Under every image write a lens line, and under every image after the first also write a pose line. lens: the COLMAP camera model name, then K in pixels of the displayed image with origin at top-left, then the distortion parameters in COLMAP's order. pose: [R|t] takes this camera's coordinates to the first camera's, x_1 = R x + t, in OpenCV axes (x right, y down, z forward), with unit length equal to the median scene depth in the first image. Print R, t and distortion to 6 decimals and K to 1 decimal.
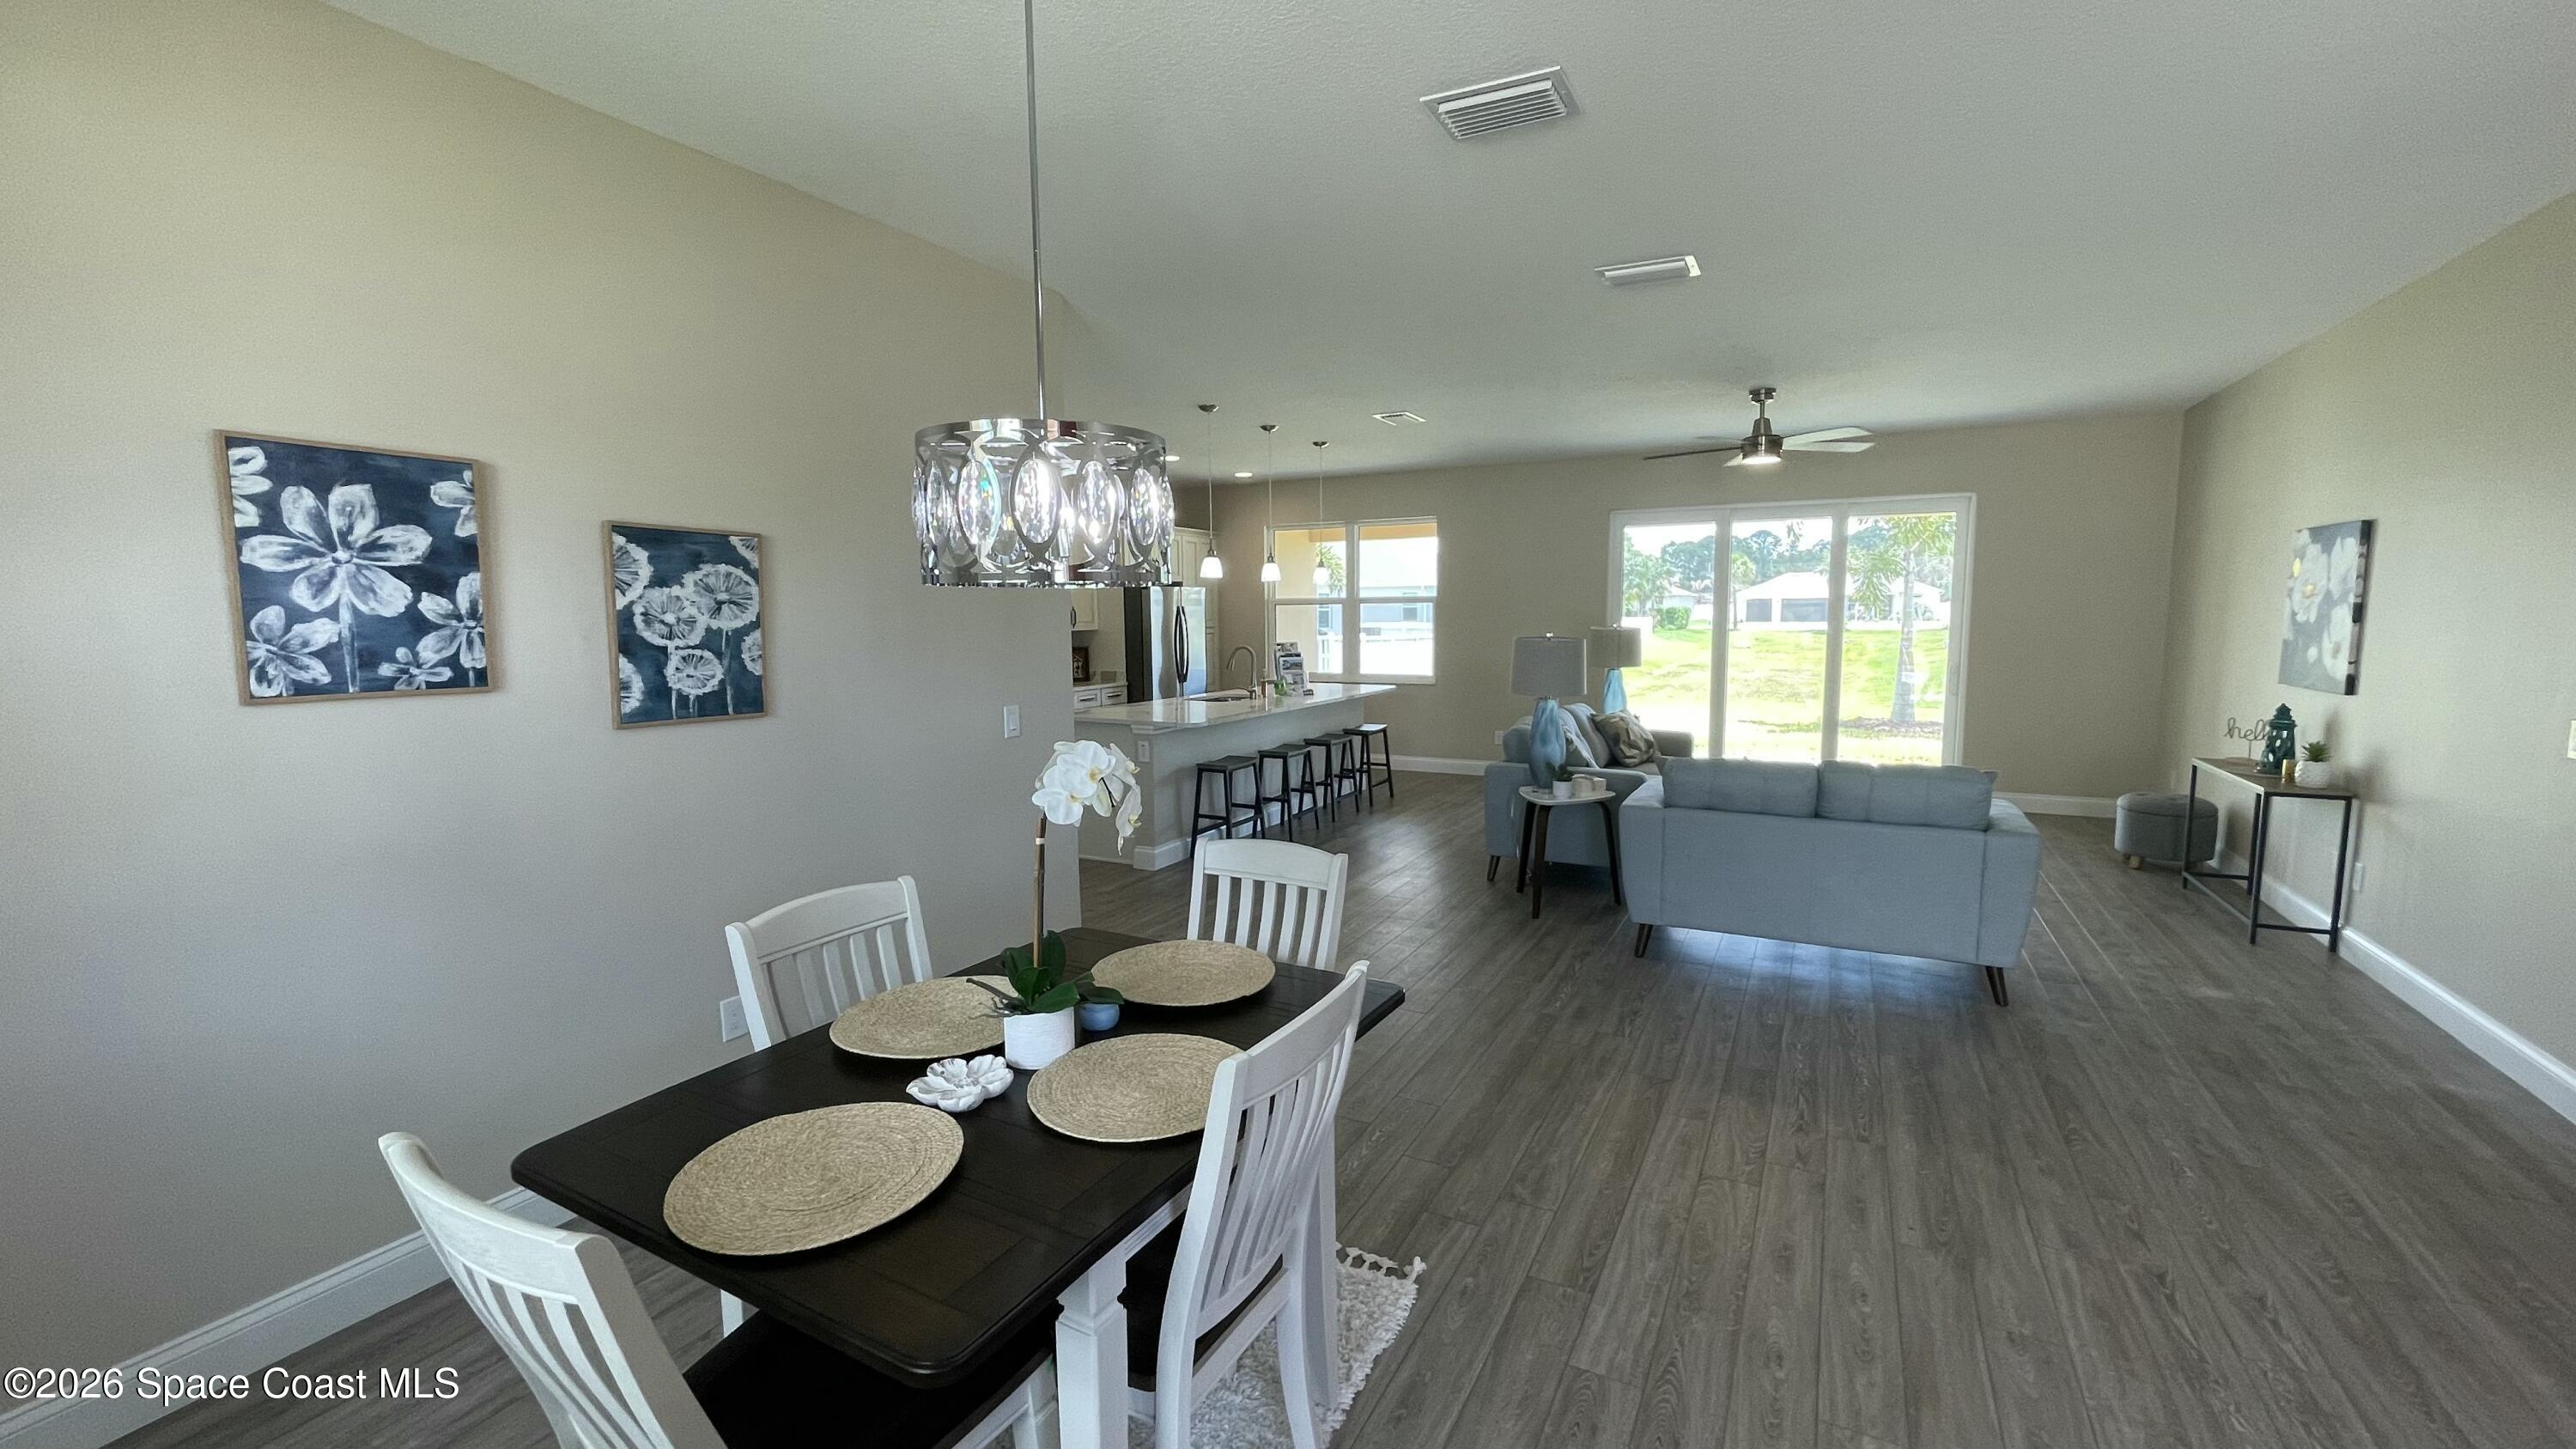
lens RADIAL K [[1040.3, 0, 1284.8], [0, 1040.3, 721.8], [0, 0, 1]] dist [-0.018393, 0.011768]
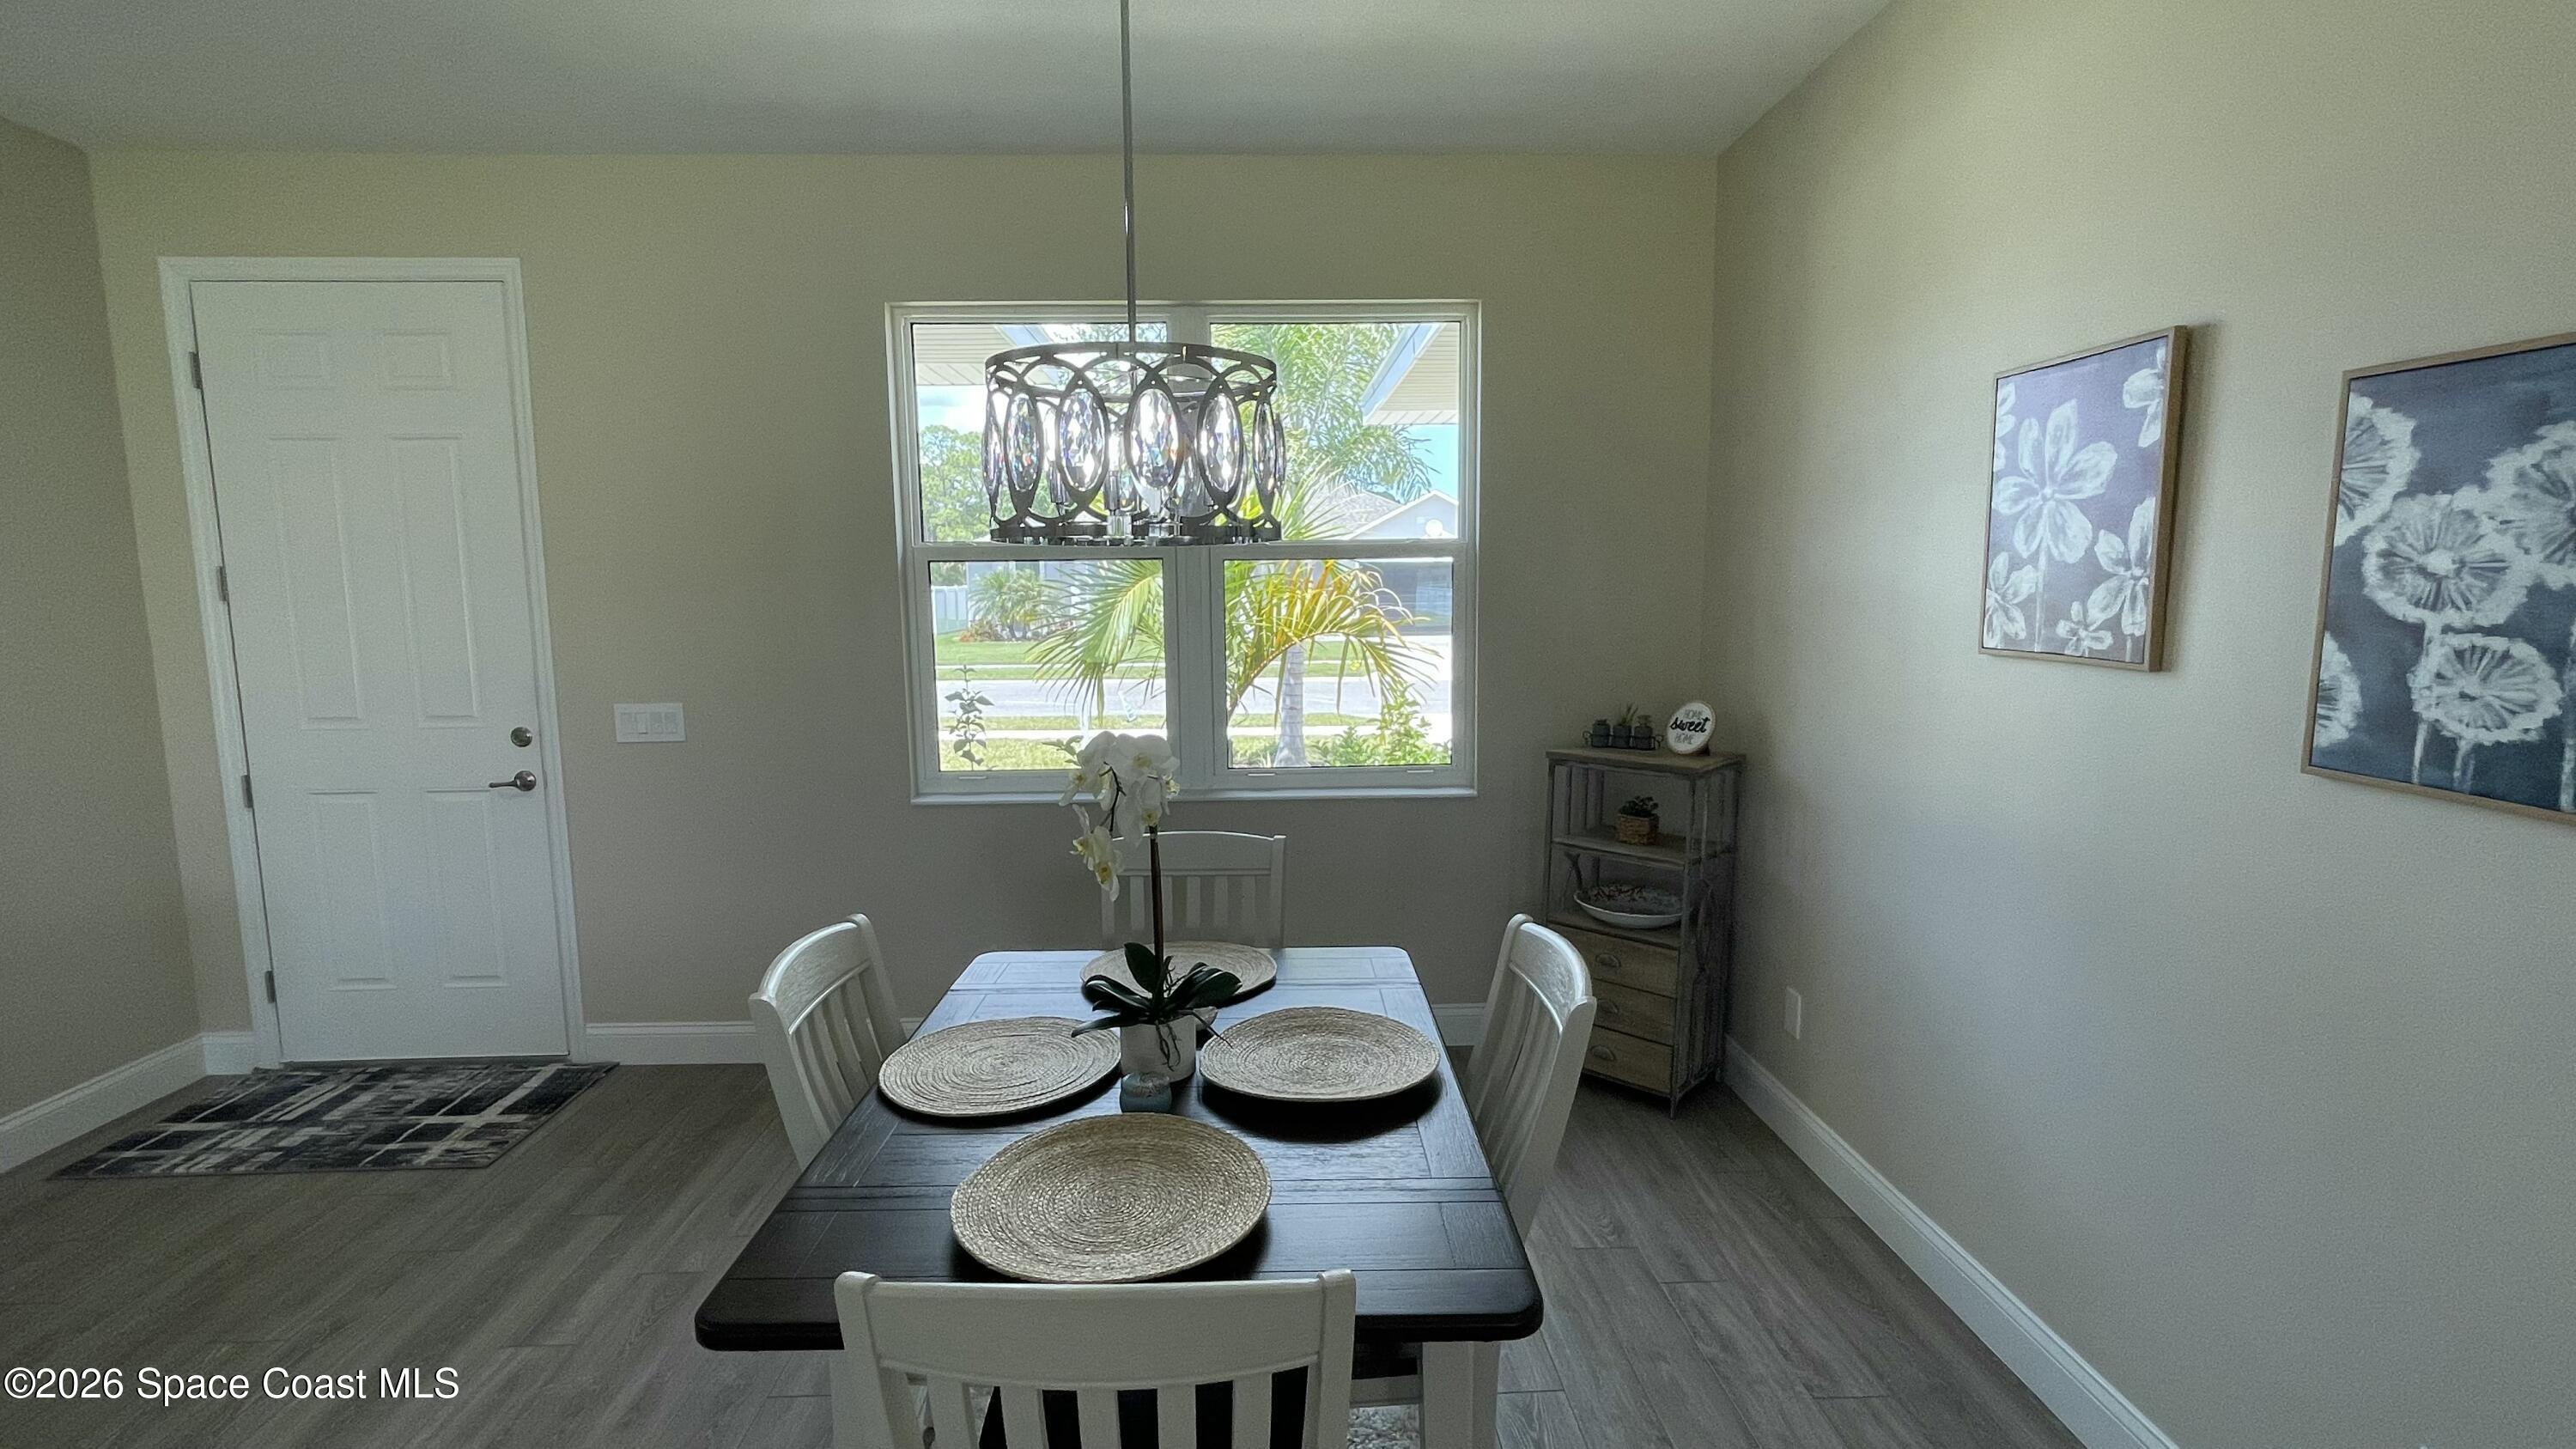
lens RADIAL K [[1161.3, 0, 1277.0], [0, 1161.3, 722.5], [0, 0, 1]] dist [0.000111, 0.000394]
pose [[-0.867050, 0.076285, -0.492347, 0.101807], [-0.035267, 0.976332, 0.213382, -0.129787], [0.496972, 0.202377, -0.843838, 1.267499]]
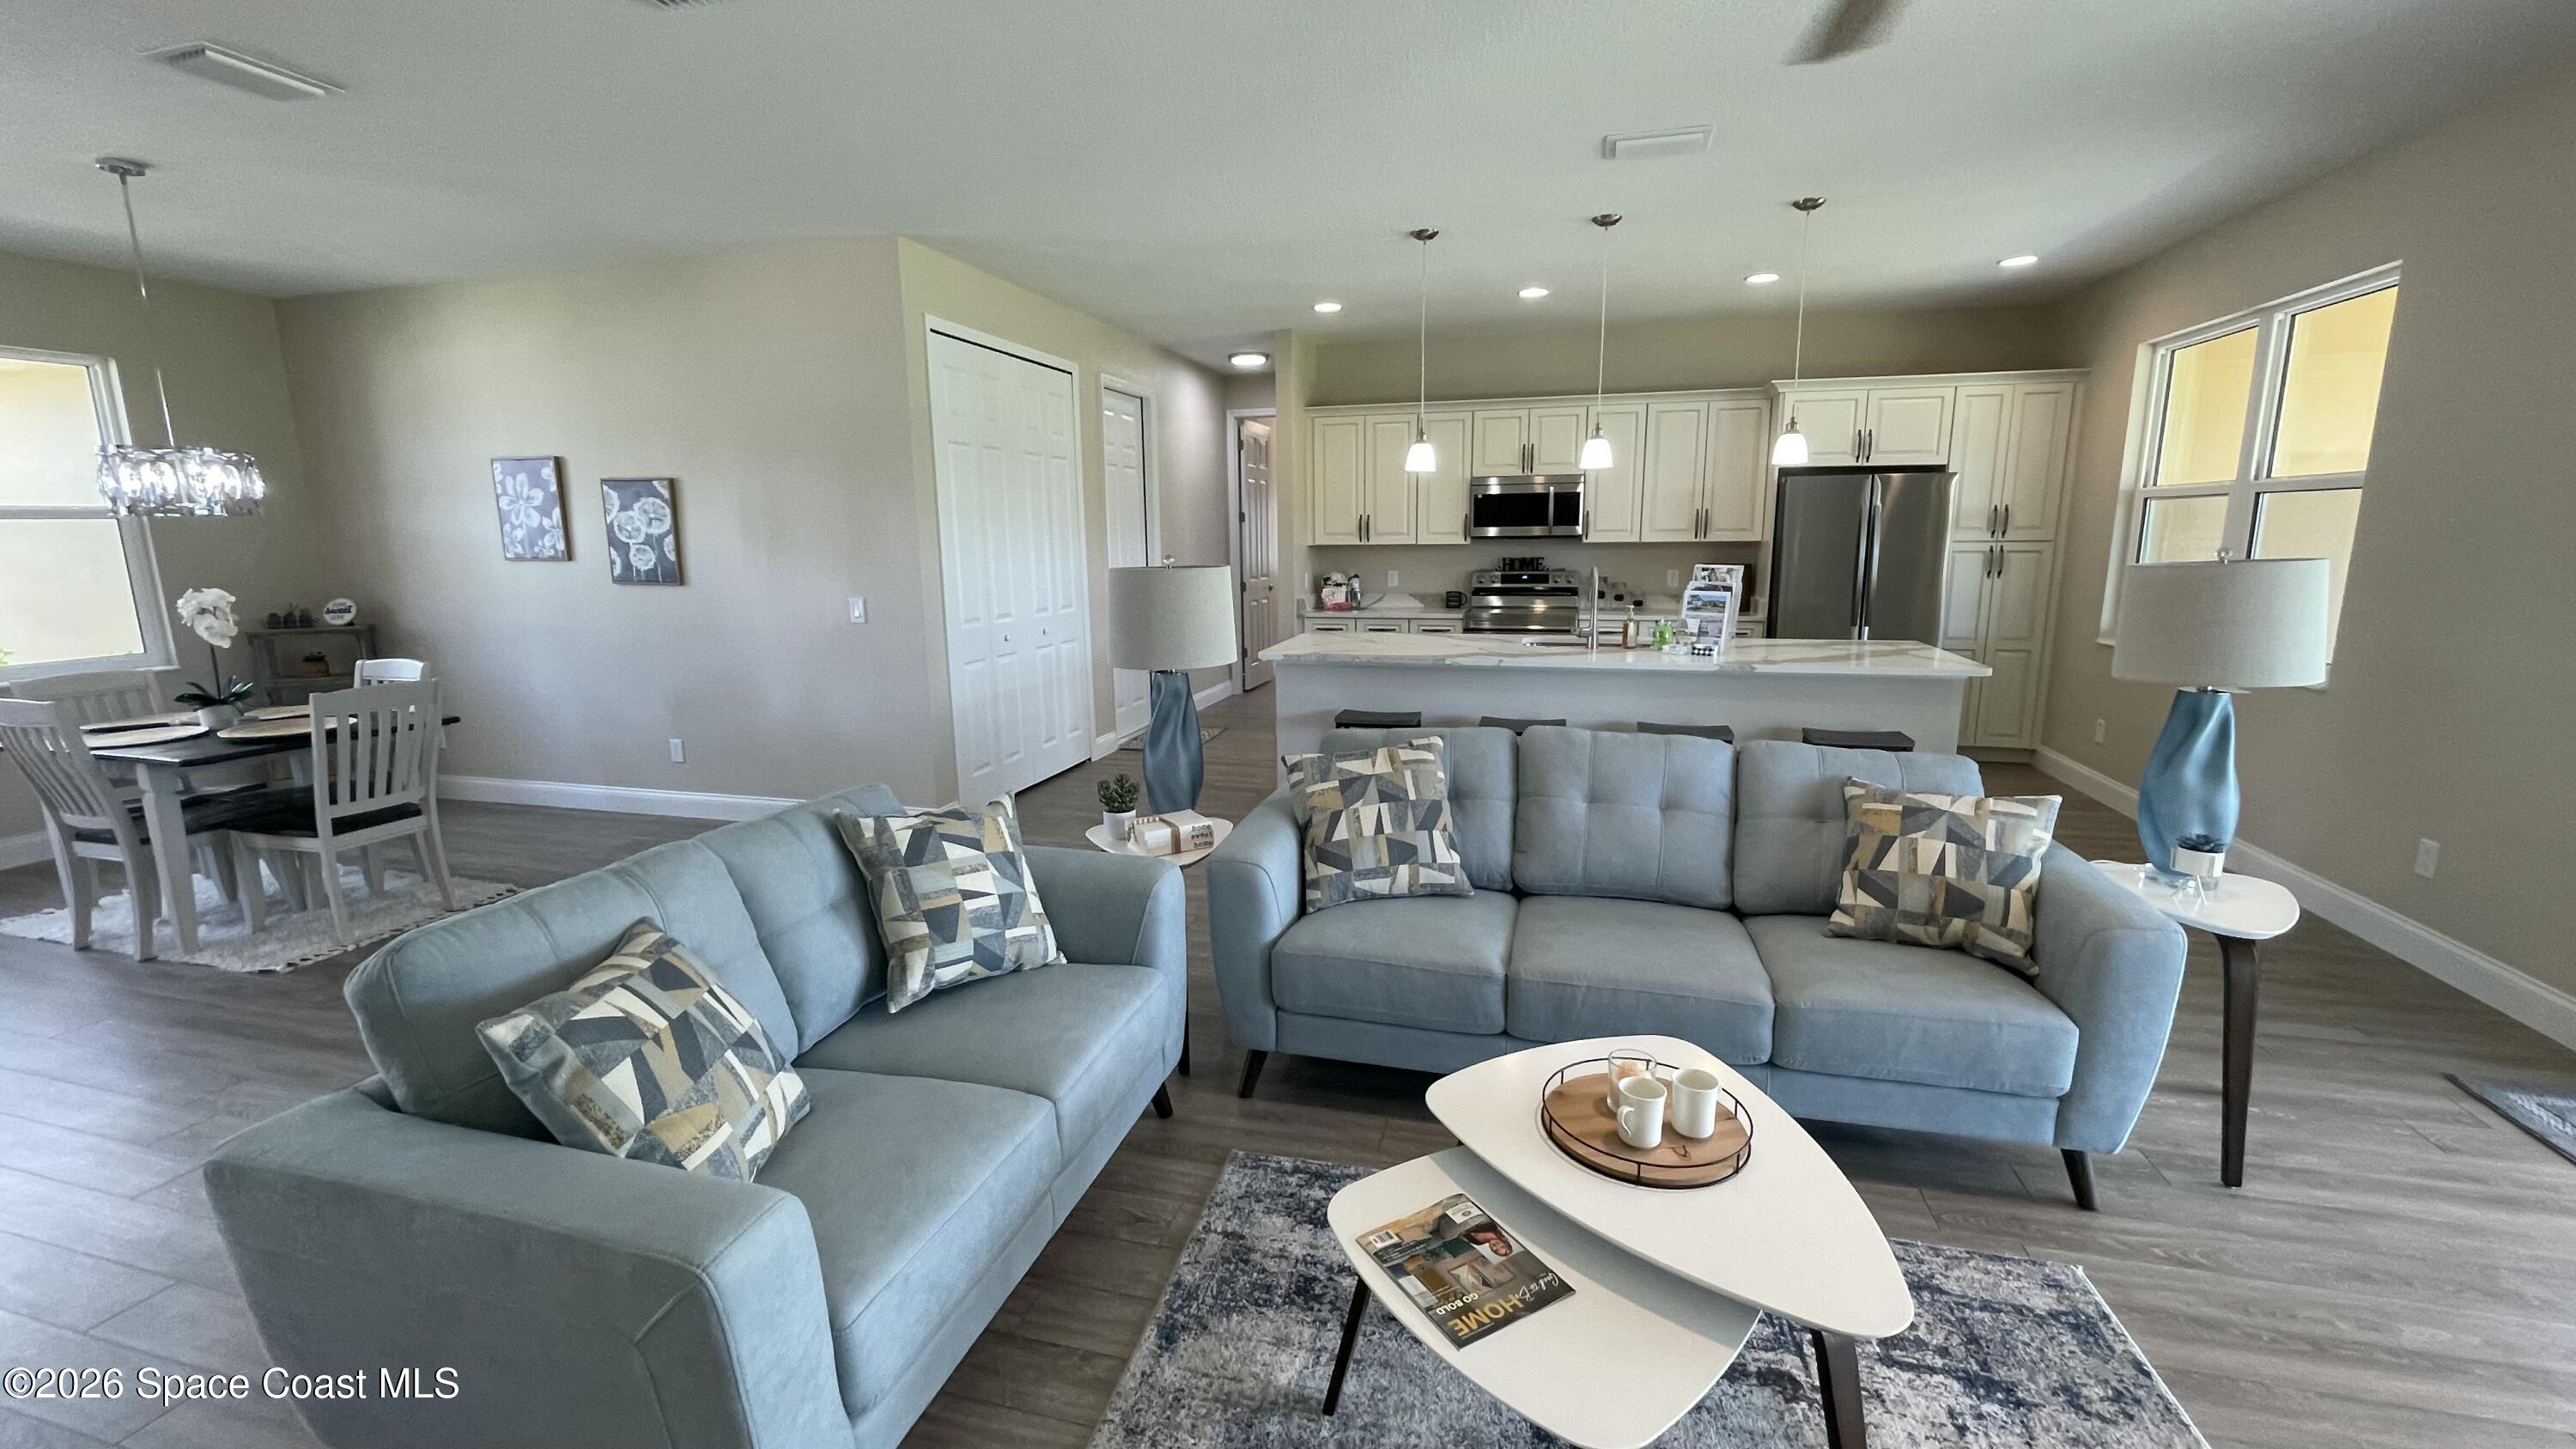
lens RADIAL K [[1036.9, 0, 1282.4], [0, 1036.9, 724.1], [0, 0, 1]] dist [-0.003597, 0.000274]
pose [[0.215676, 0.186512, -0.958487, 1.661182], [-0.095812, 0.980894, 0.169313, -0.195876], [0.971753, 0.055318, 0.229425, 1.867863]]
